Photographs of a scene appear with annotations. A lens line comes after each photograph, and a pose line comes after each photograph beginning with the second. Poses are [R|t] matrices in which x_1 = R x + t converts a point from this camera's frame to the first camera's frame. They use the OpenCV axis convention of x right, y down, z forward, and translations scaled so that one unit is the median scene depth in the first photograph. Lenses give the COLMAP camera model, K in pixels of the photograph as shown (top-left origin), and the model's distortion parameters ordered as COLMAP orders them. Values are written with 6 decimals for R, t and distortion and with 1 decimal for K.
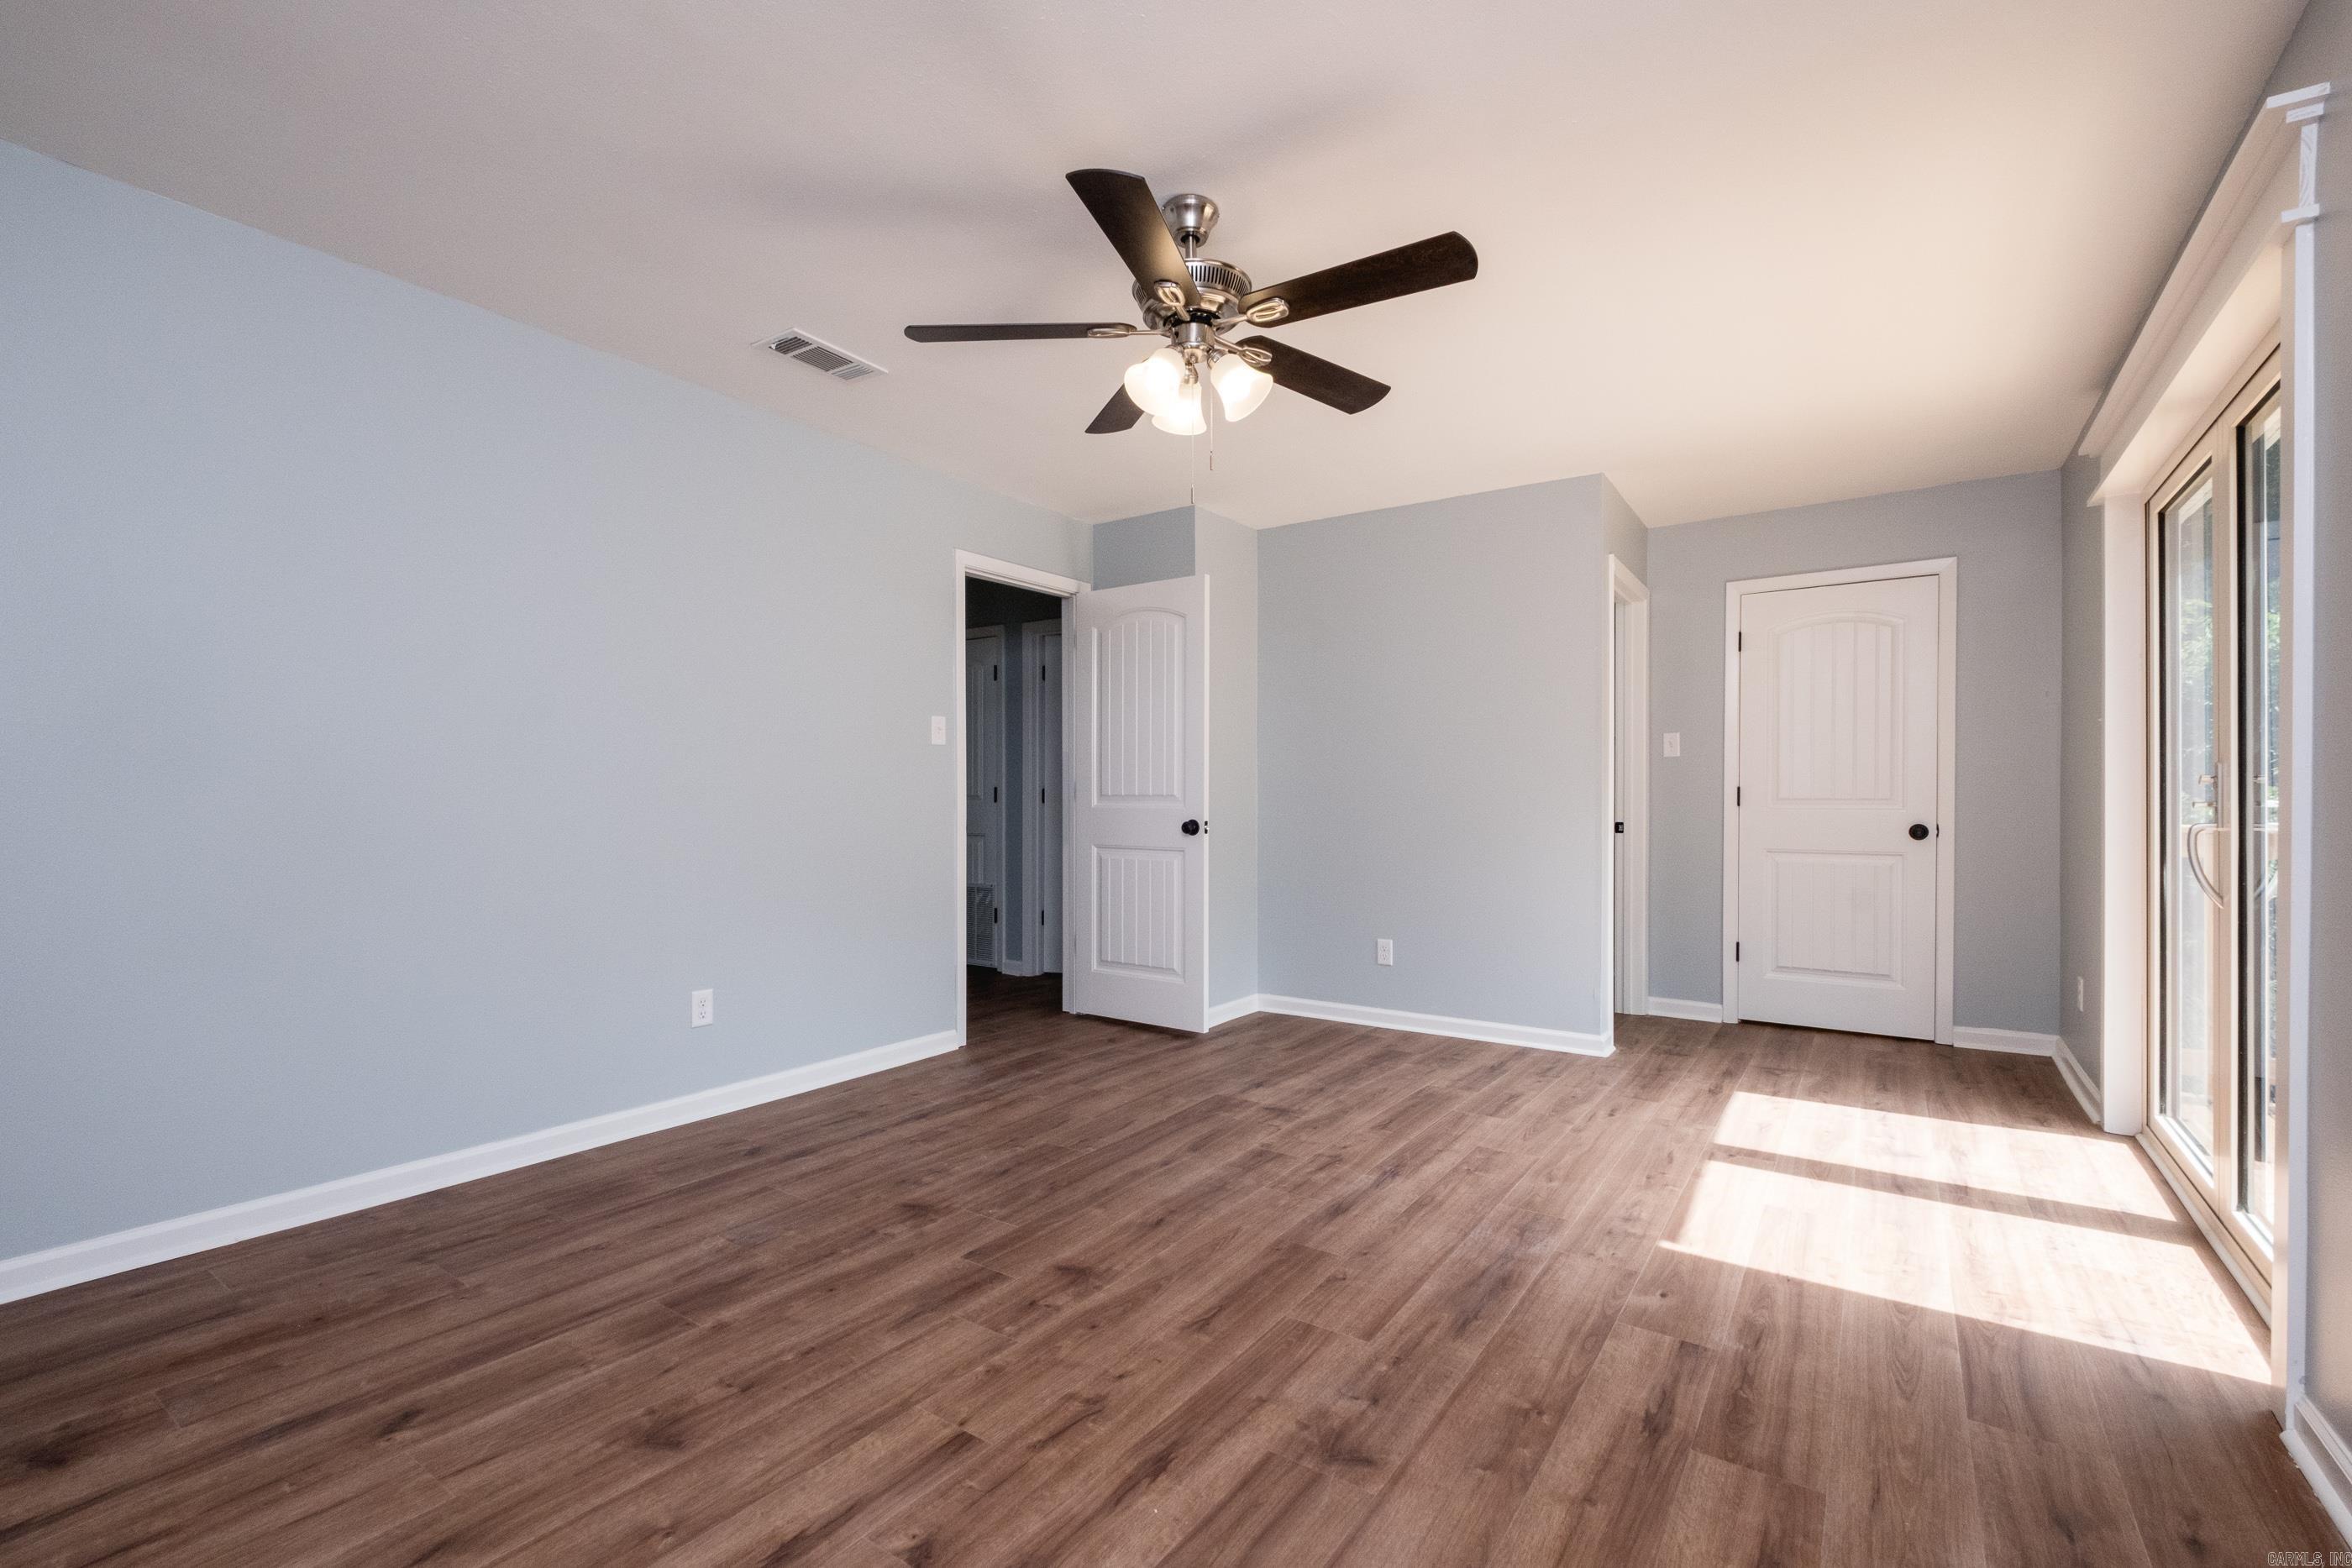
lens RADIAL K [[1027.8, 0, 1182.1], [0, 1027.8, 785.6], [0, 0, 1]] dist [0.002401, -0.001296]
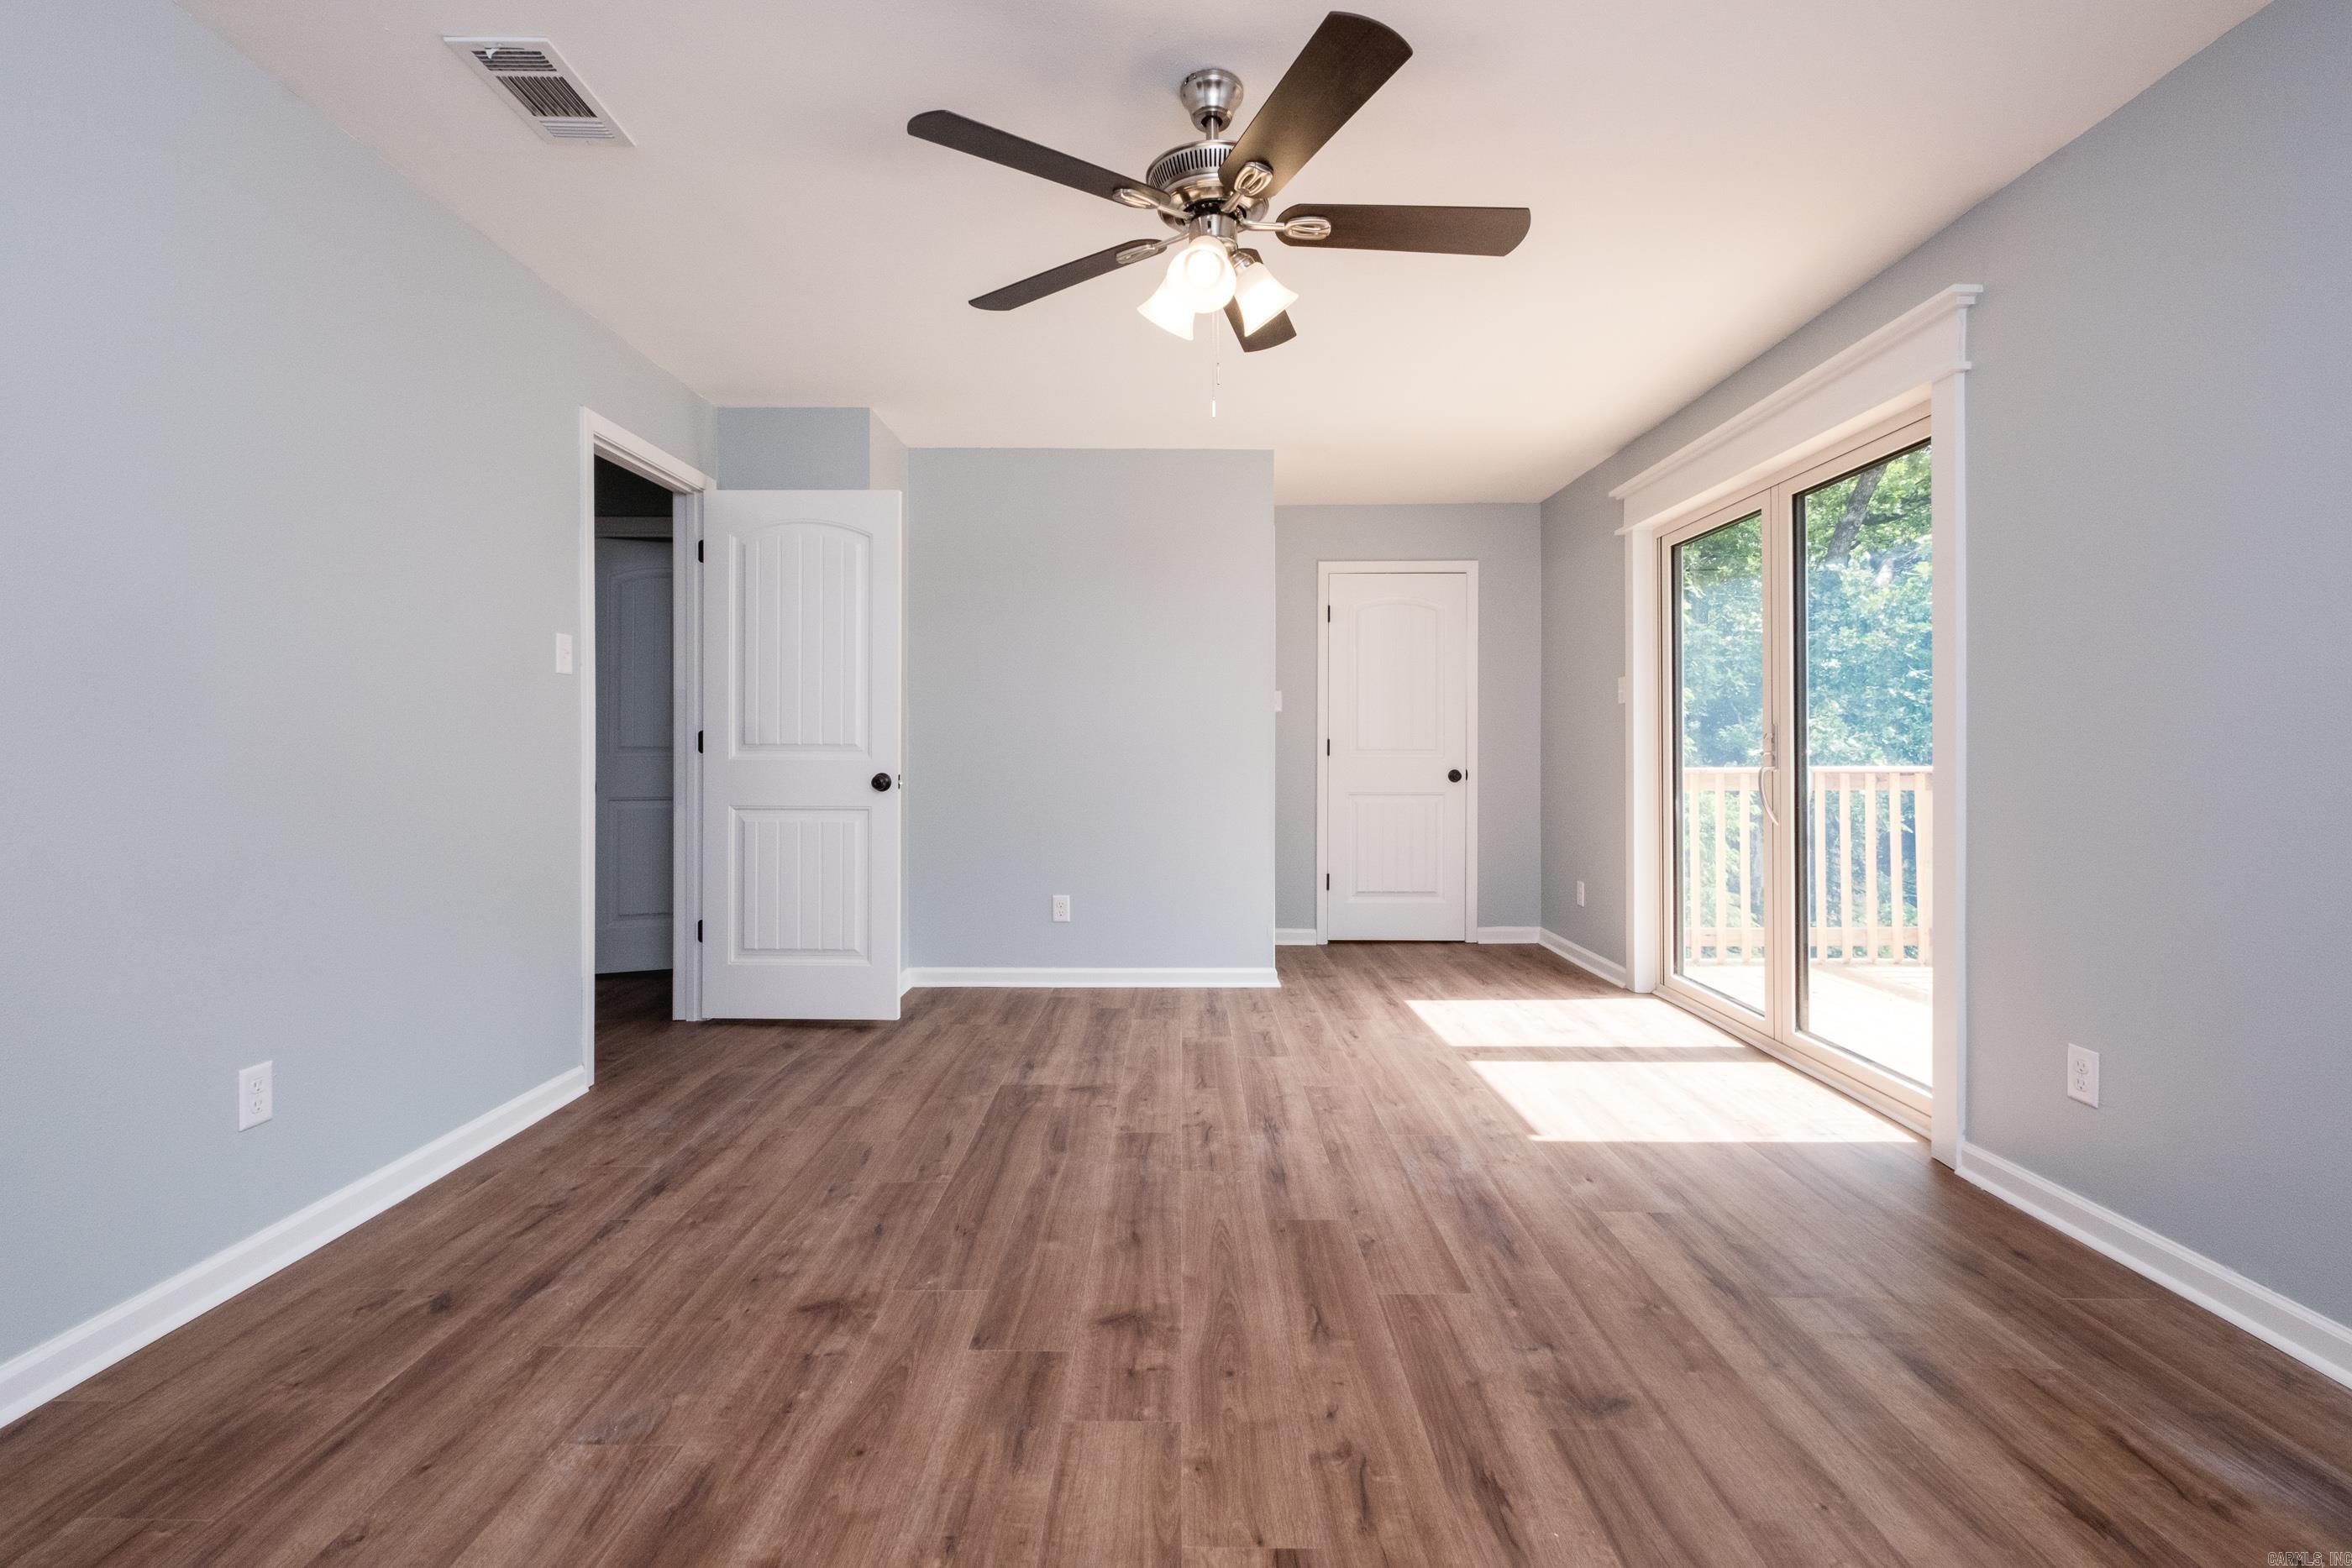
lens RADIAL K [[1034.4, 0, 1178.7], [0, 1034.4, 730.6], [0, 0, 1]] dist [0.010295, -0.008633]
pose [[0.824950, 0.011133, 0.565096, -0.405393], [-0.007836, 0.999935, -0.008261, 0.004032], [-0.565151, 0.002387, 0.824984, 0.213451]]
